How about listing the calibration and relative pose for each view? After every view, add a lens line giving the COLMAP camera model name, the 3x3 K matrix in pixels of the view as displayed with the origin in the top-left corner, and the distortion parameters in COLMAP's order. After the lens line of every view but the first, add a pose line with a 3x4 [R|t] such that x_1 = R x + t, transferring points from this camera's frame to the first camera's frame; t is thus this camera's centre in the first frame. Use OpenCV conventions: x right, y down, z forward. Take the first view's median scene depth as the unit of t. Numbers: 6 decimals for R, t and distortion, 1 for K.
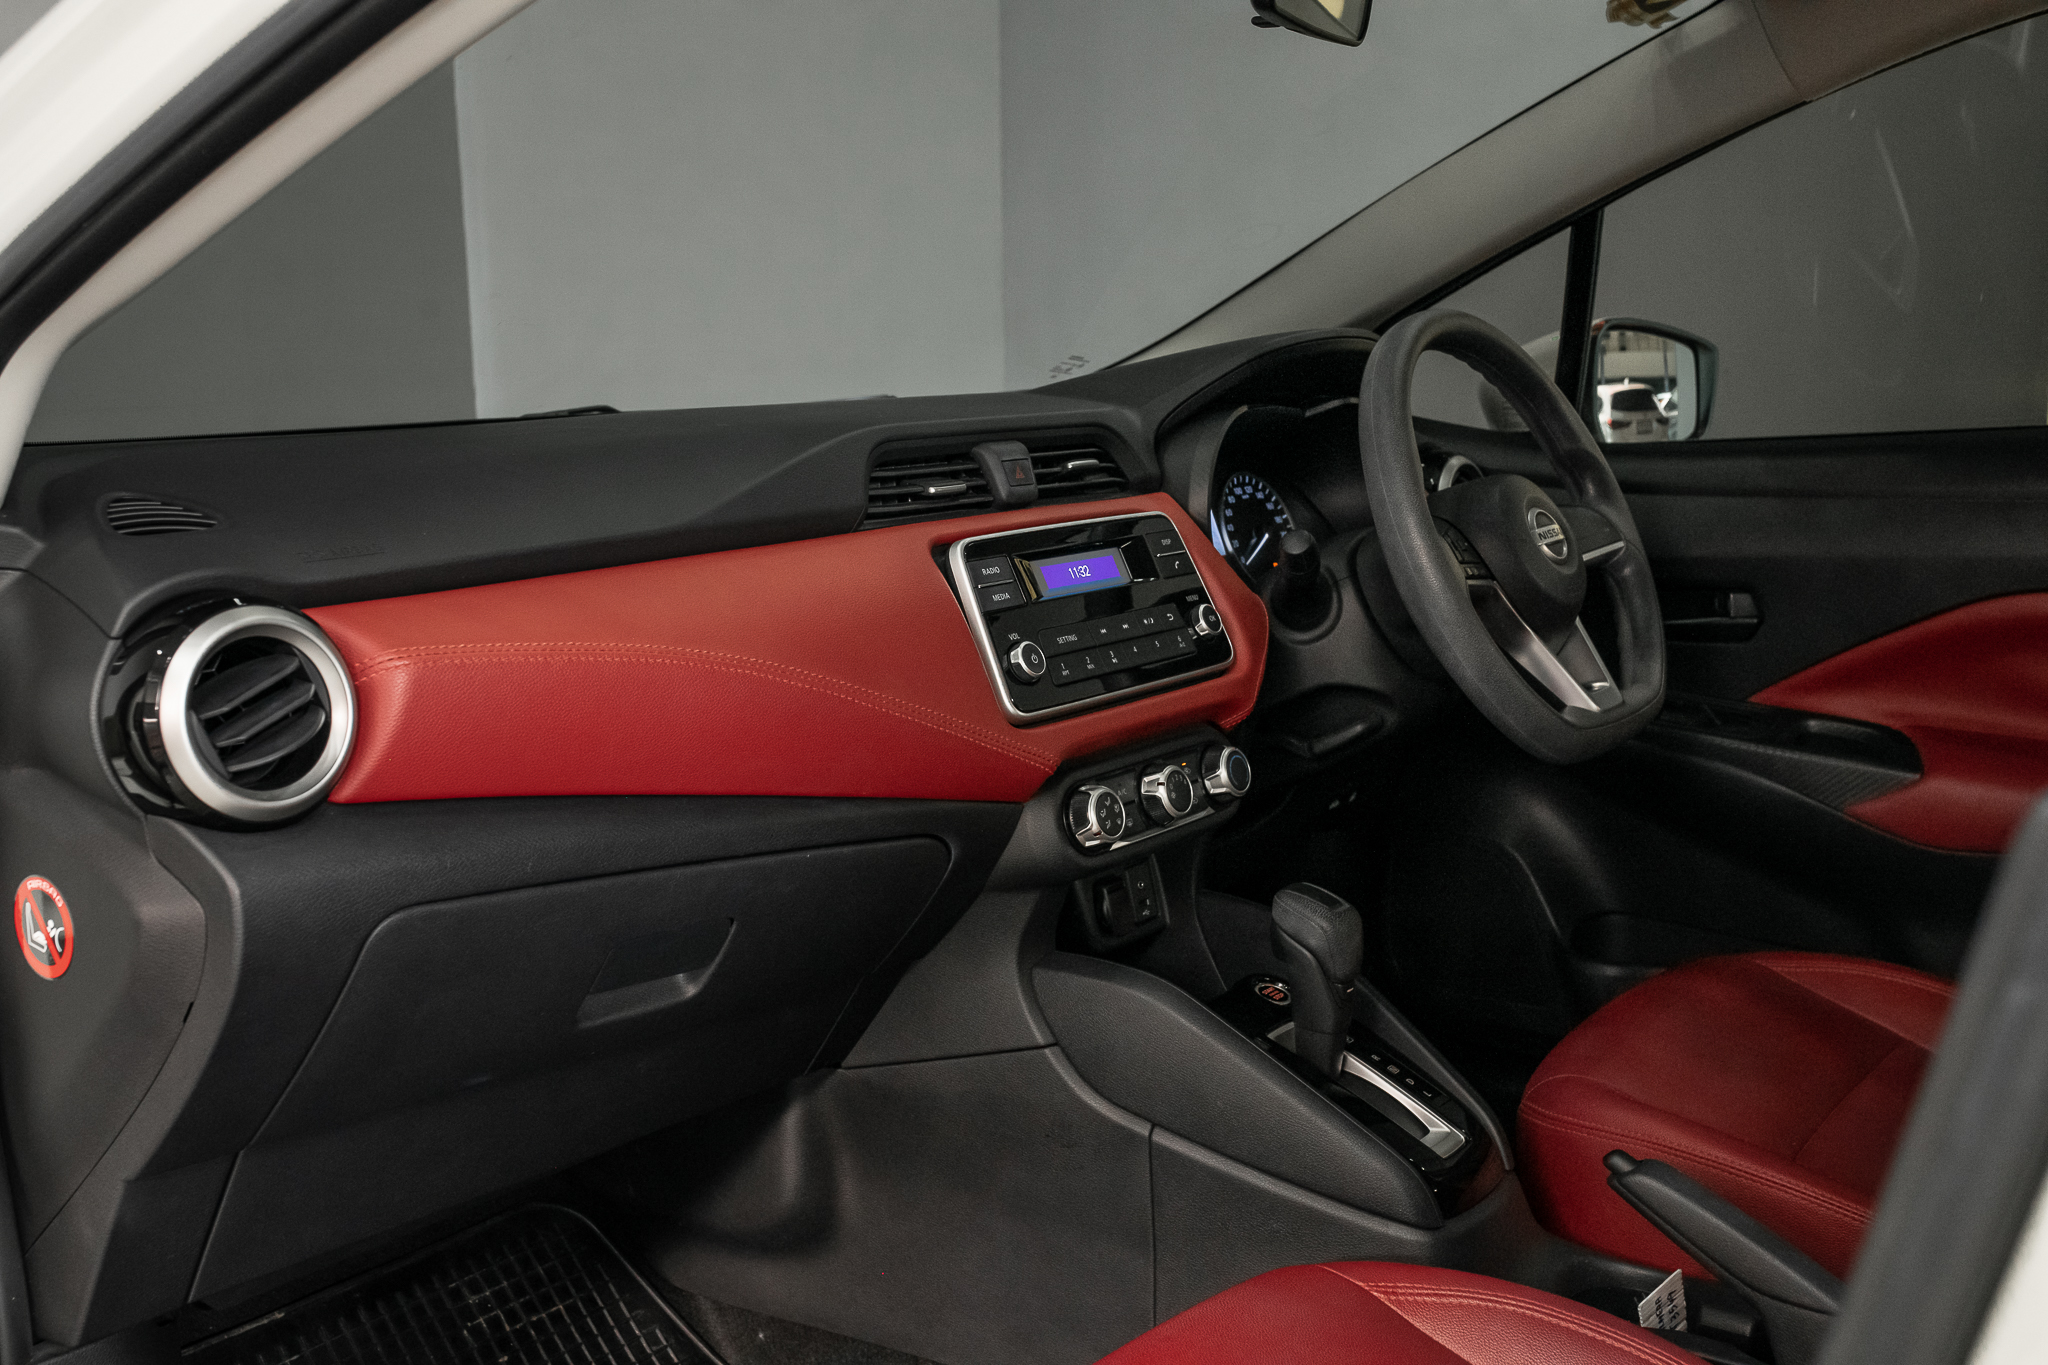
lens RADIAL K [[1997.4, 0, 1029.3], [0, 1997.4, 699.0], [0, 0, 1]] dist [-0.064088, 0.000000]
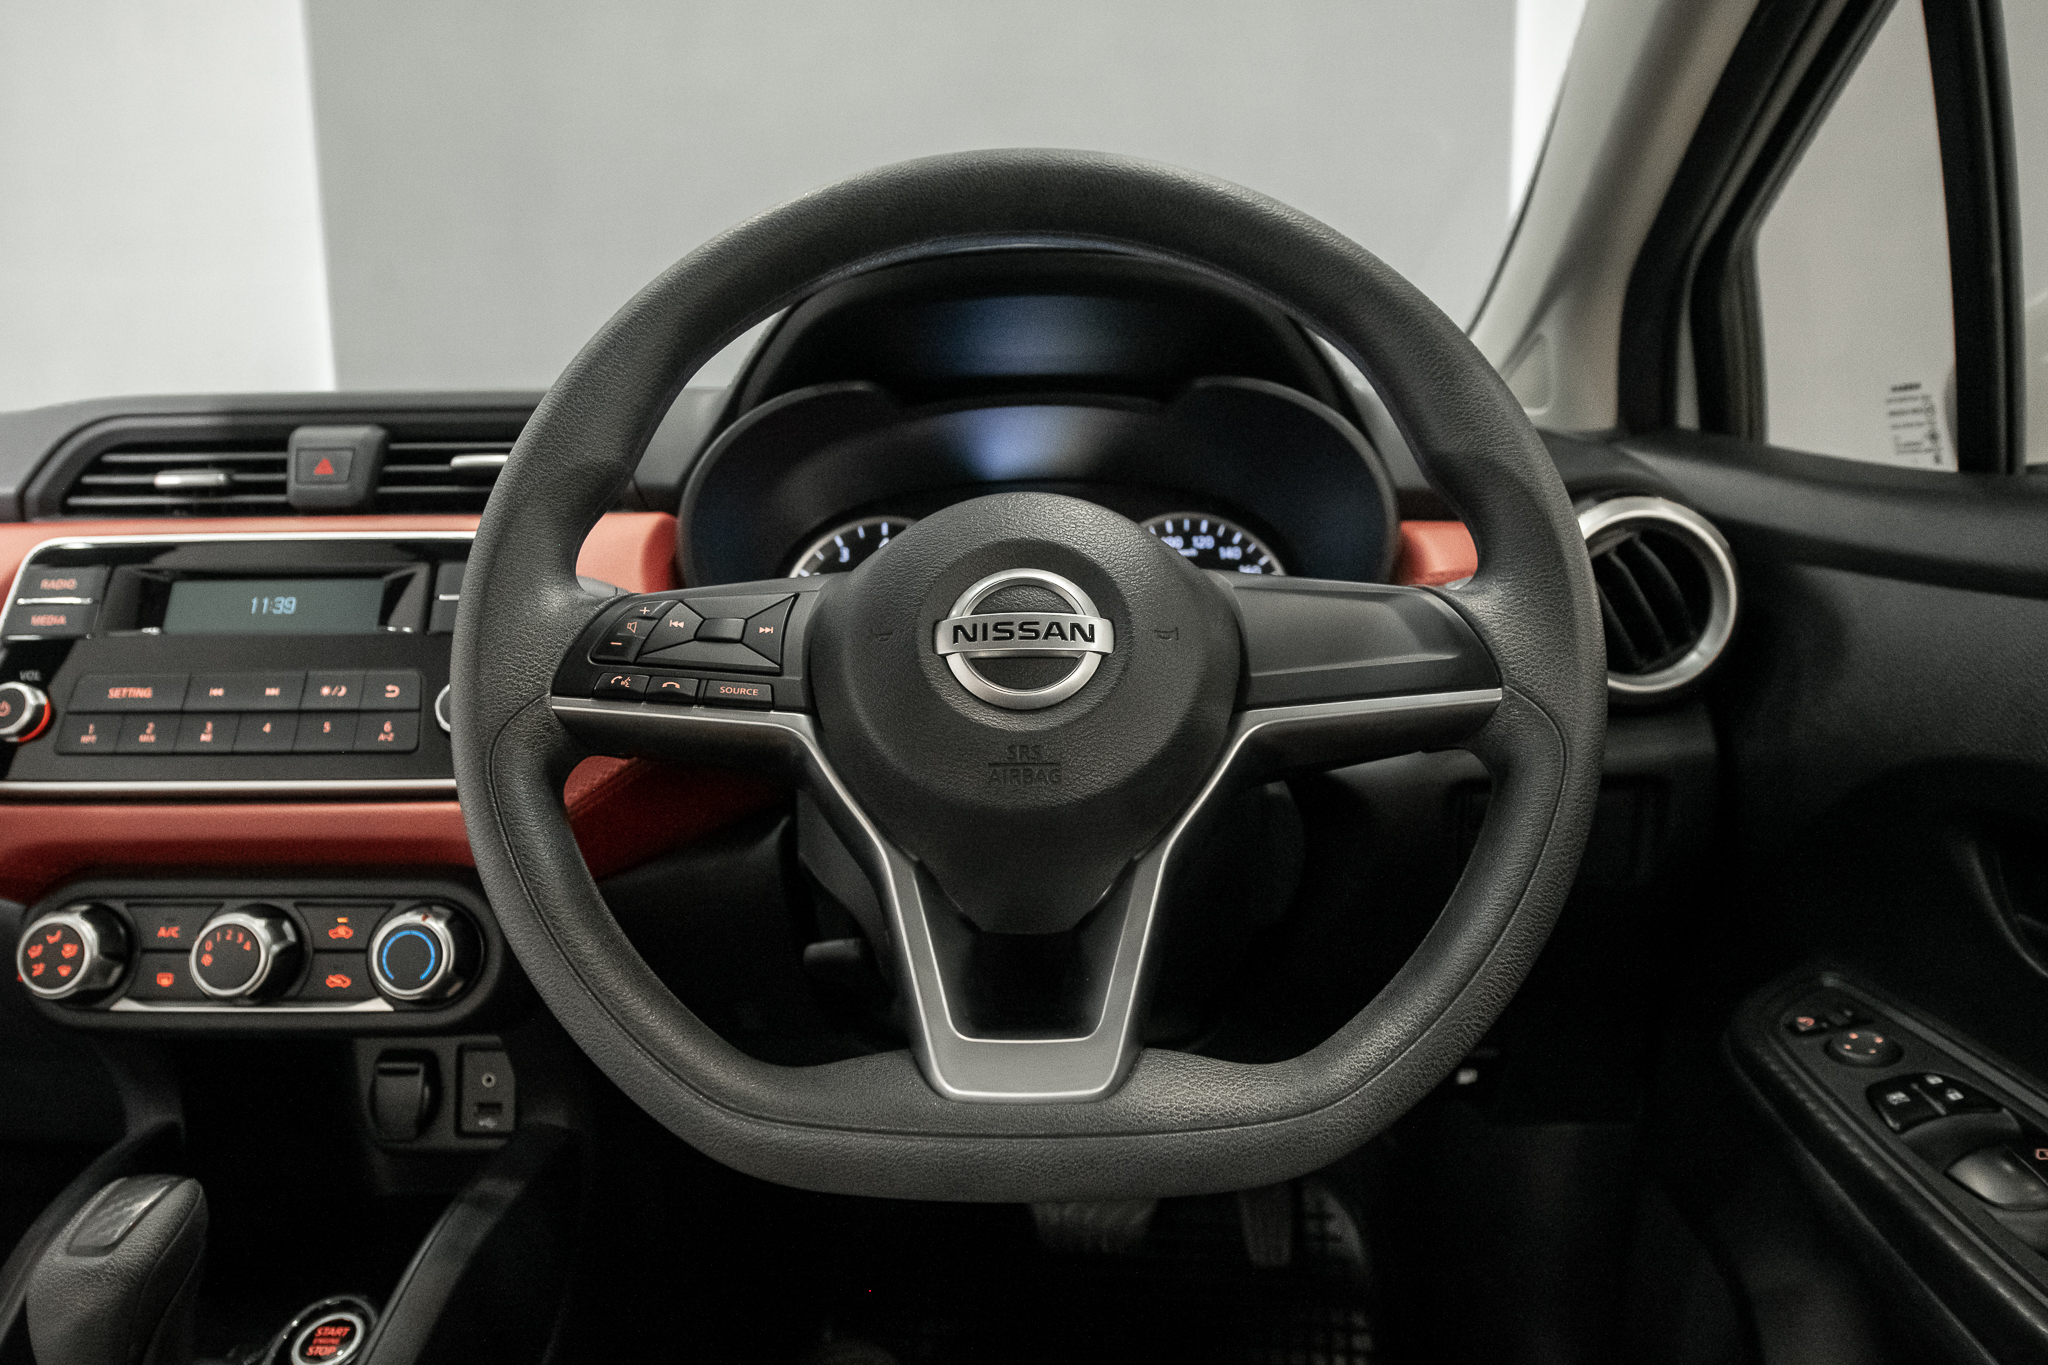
lens RADIAL K [[1294.3, 0, 1019.1], [0, 1294.3, 671.7], [0, 0, 1]] dist [-0.021511, 0.004163]
pose [[0.599252, 0.119791, -0.791547, 0.535436], [-0.142850, 0.988874, 0.041508, -0.095728], [0.787712, 0.088198, 0.609697, 0.926919]]
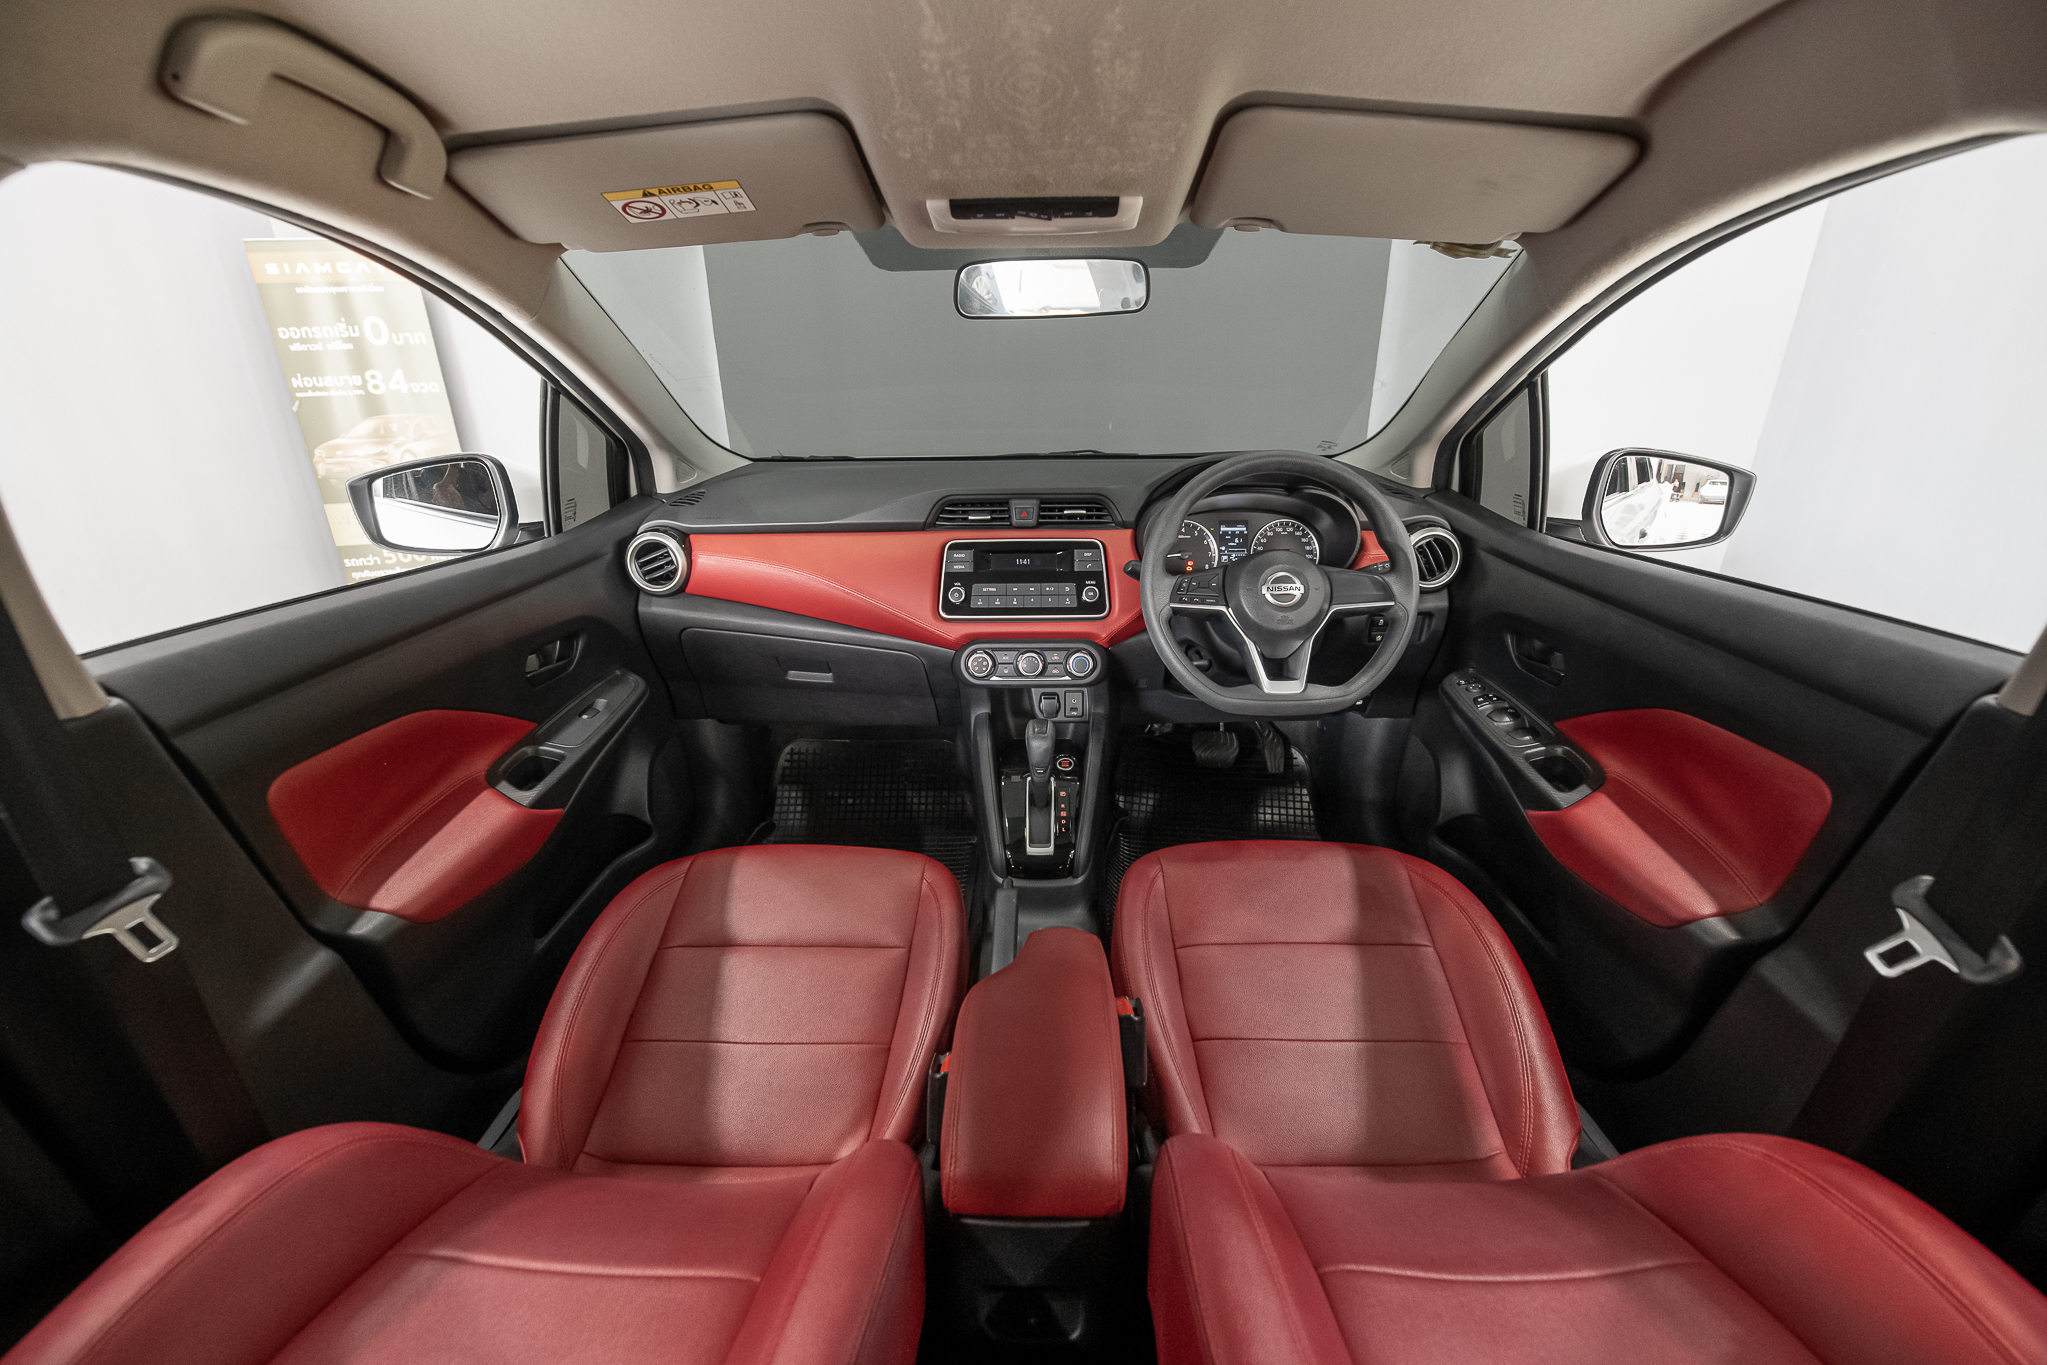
lens RADIAL K [[847.7, 0, 1025.9], [0, 847.7, 698.4], [0, 0, 1]] dist [-0.017307, -0.000282]
pose [[0.605284, 0.312898, -0.731933, 0.791621], [-0.143520, 0.947332, 0.286294, -0.194038], [0.782964, -0.068242, 0.618312, 0.379114]]
